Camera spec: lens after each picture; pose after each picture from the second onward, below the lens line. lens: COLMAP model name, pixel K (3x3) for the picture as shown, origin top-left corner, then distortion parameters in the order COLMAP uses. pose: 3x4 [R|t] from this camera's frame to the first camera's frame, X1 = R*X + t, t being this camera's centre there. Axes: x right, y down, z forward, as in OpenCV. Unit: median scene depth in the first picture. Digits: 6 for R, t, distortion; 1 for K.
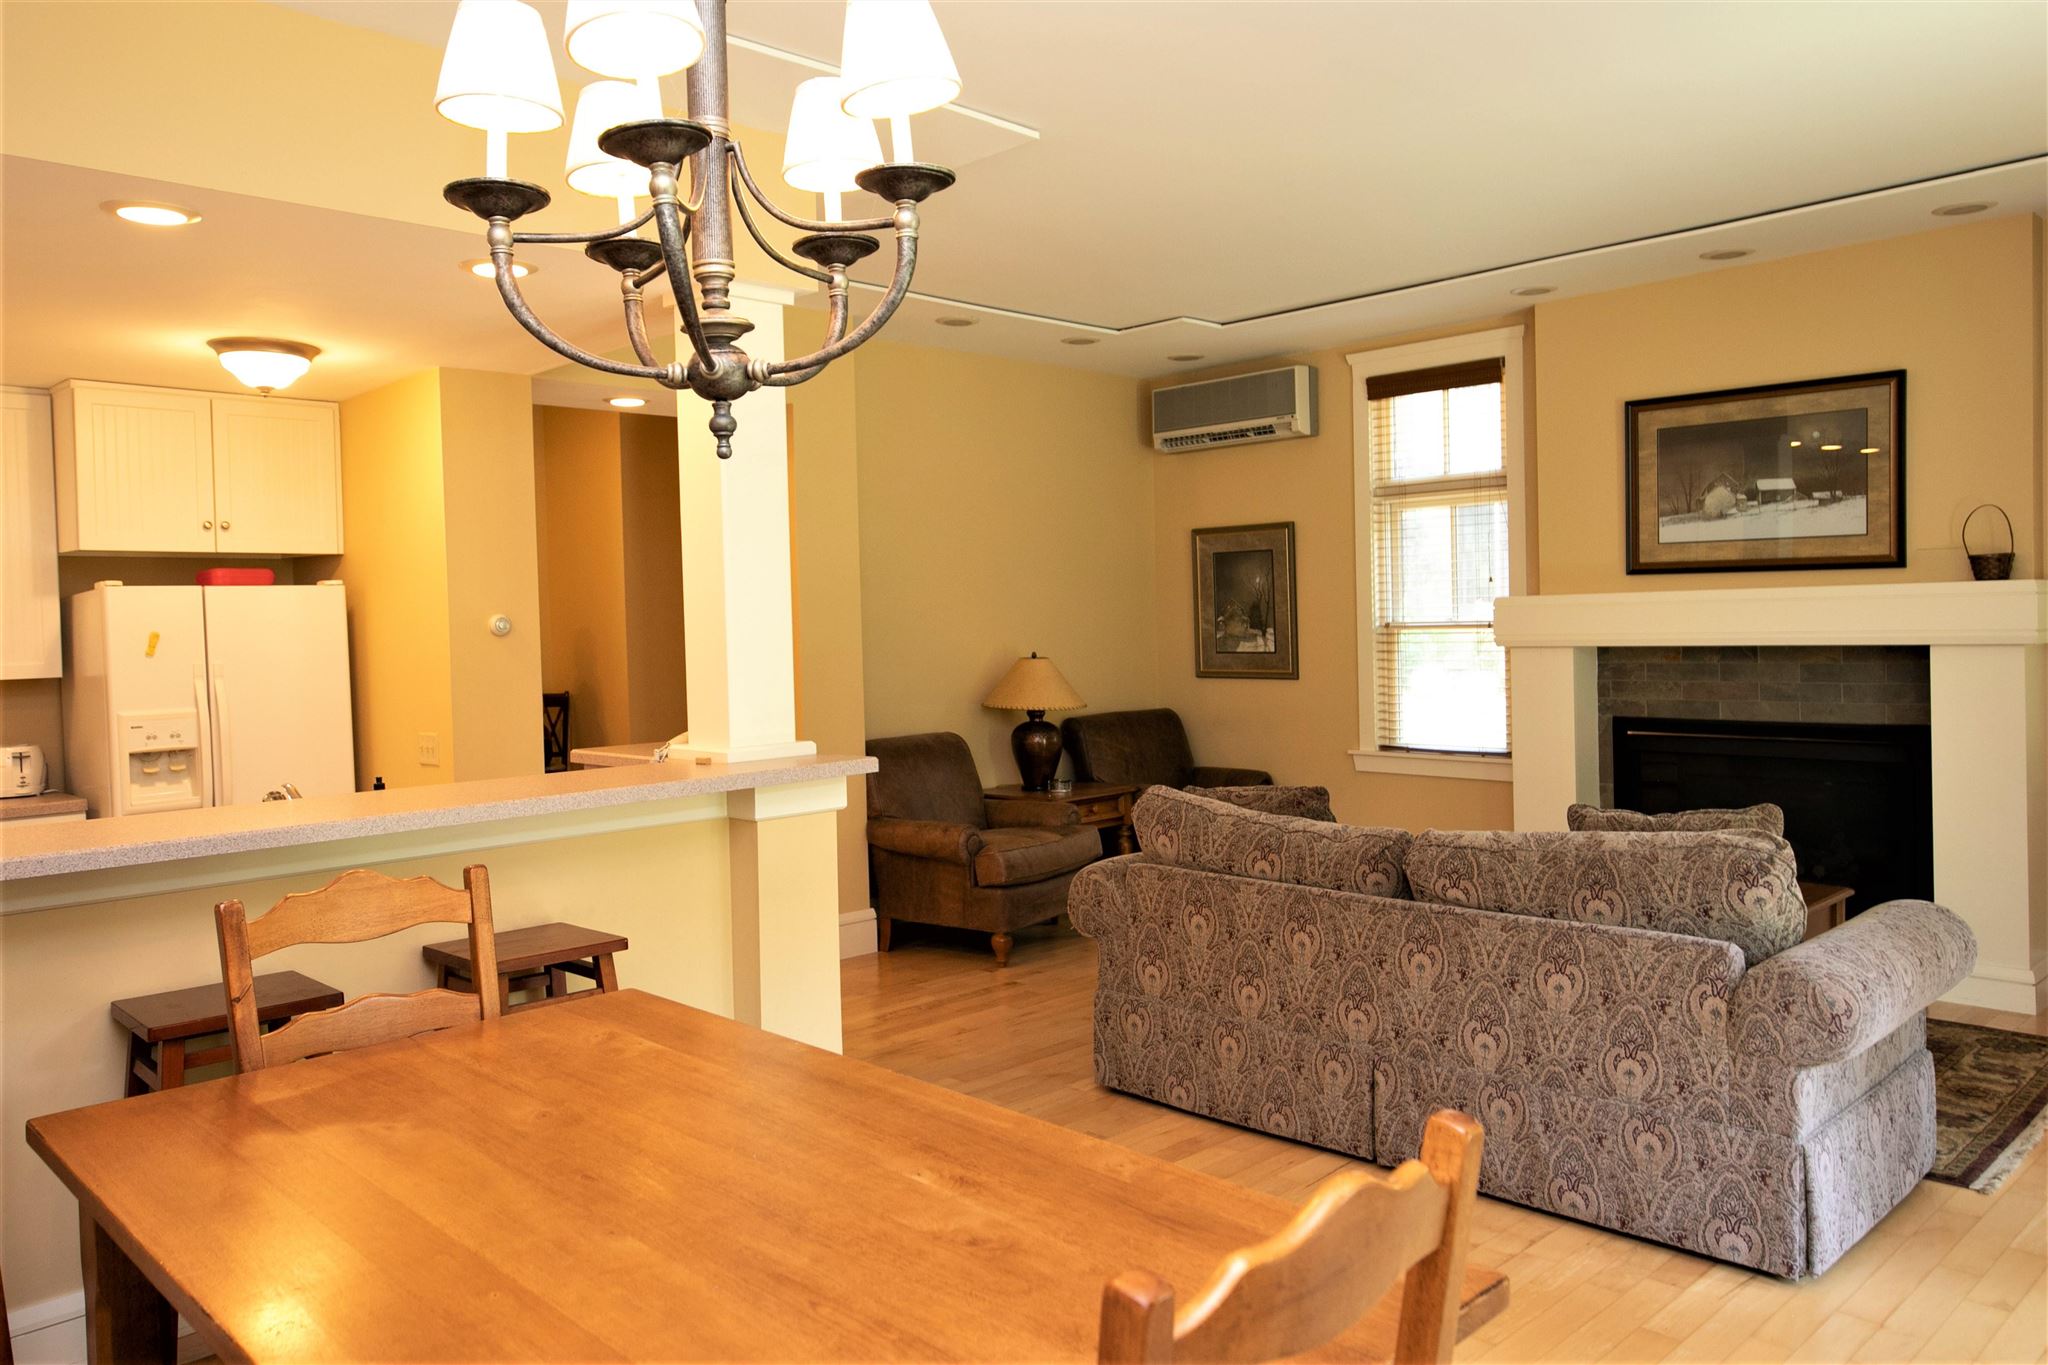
lens RADIAL K [[1420.9, 0, 1023.8], [0, 1420.9, 675.4], [0, 0, 1]] dist [0.010202, -0.000304]
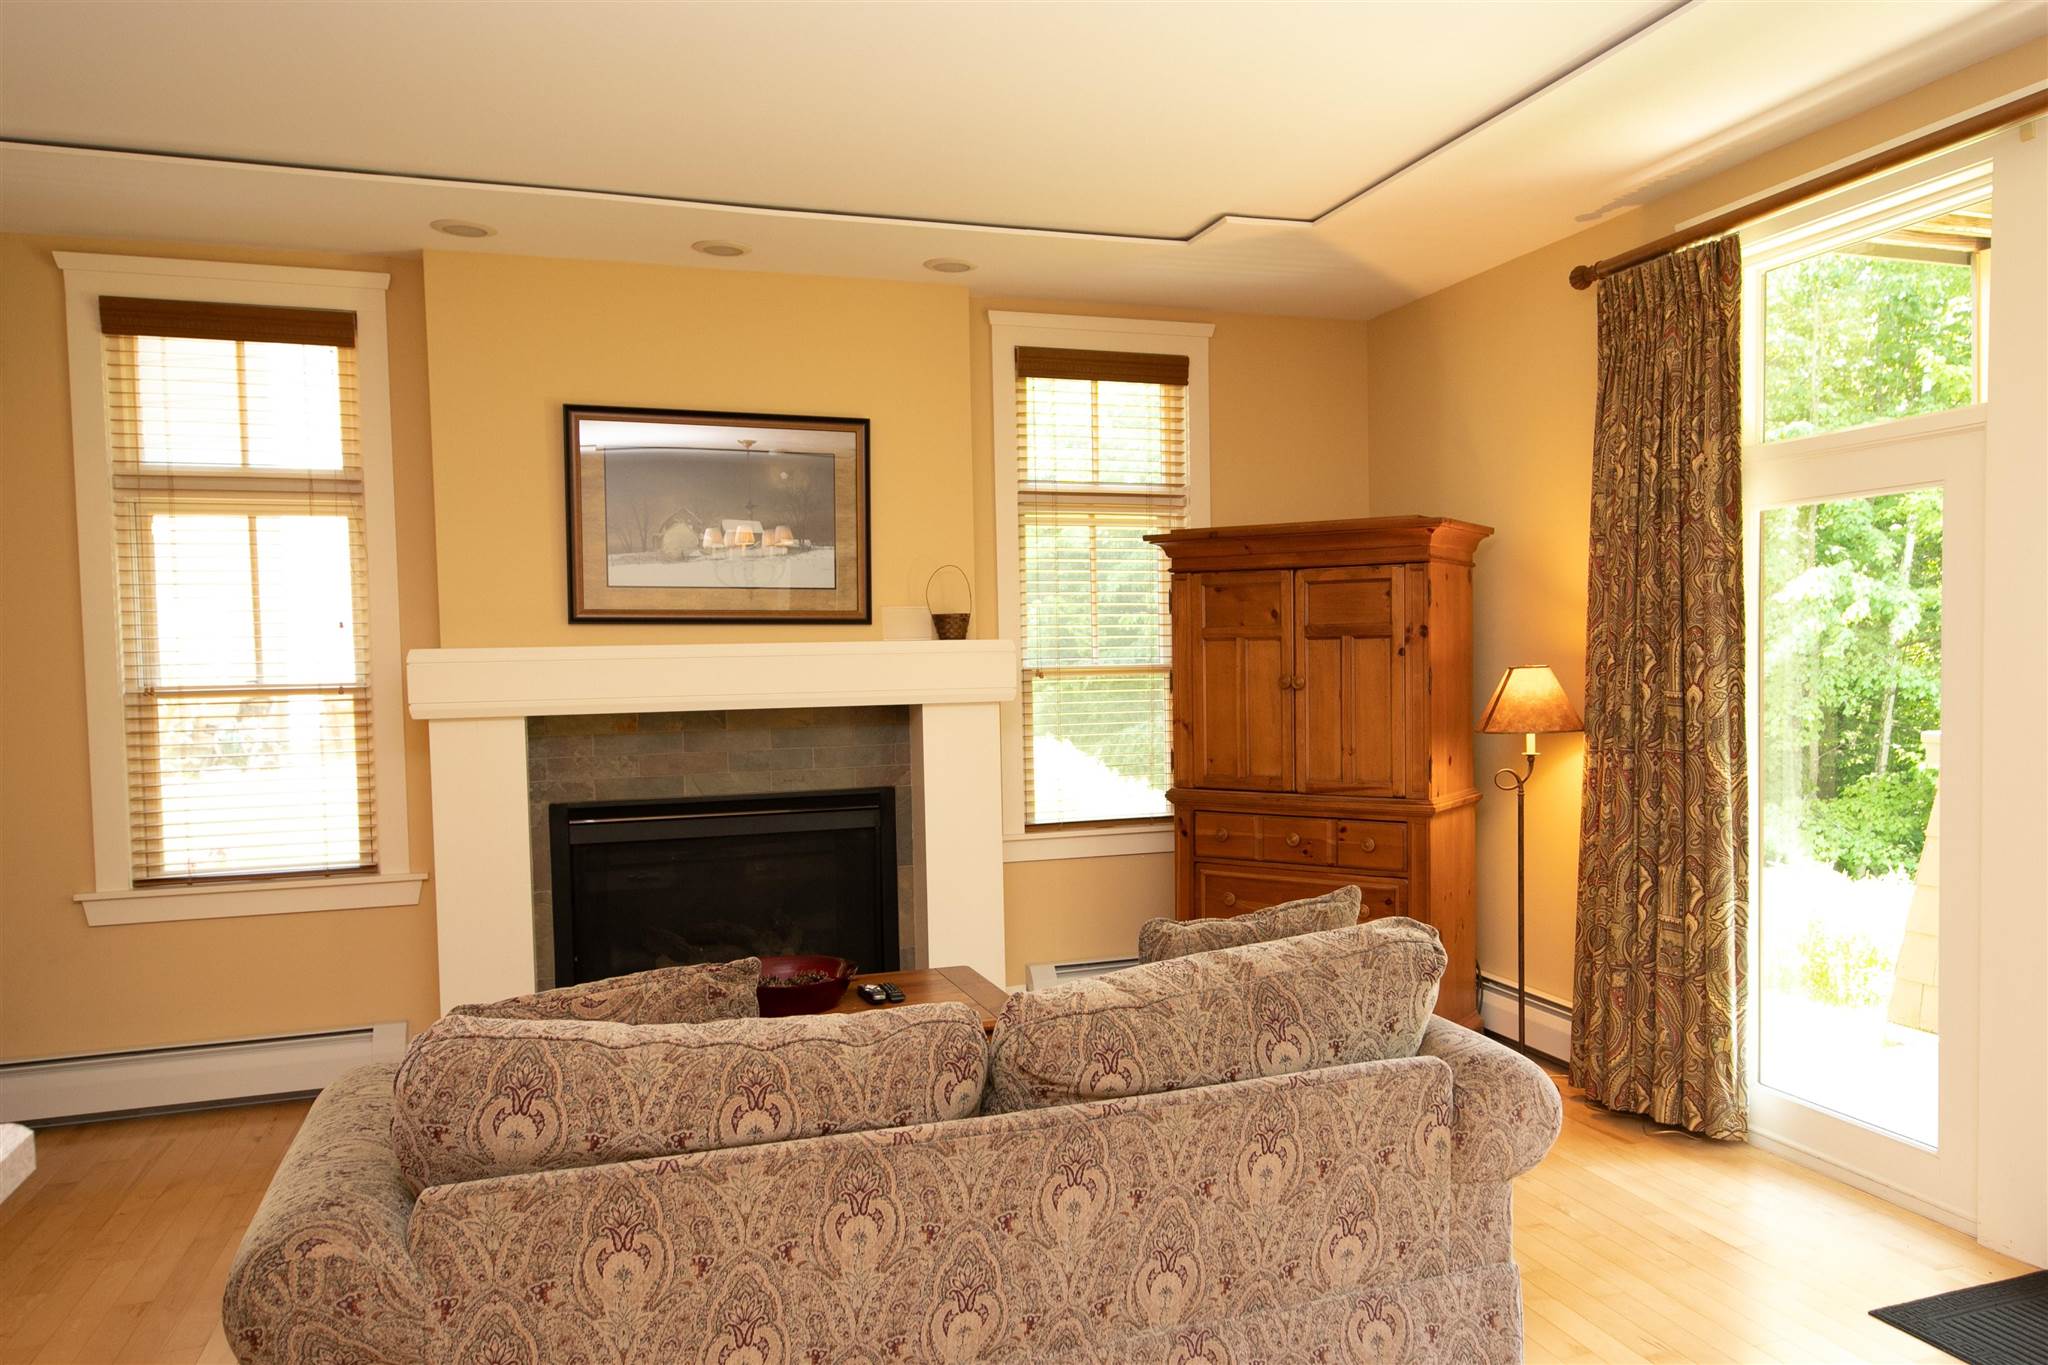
lens RADIAL K [[1420.9, 0, 1044.1], [0, 1420.9, 736.6], [0, 0, 1]] dist [0.010202, -0.000304]
pose [[0.437785, -0.038264, 0.898265, -0.190286], [0.043188, 0.998836, 0.021499, -0.015042], [-0.898042, 0.029382, 0.438928, 0.457395]]
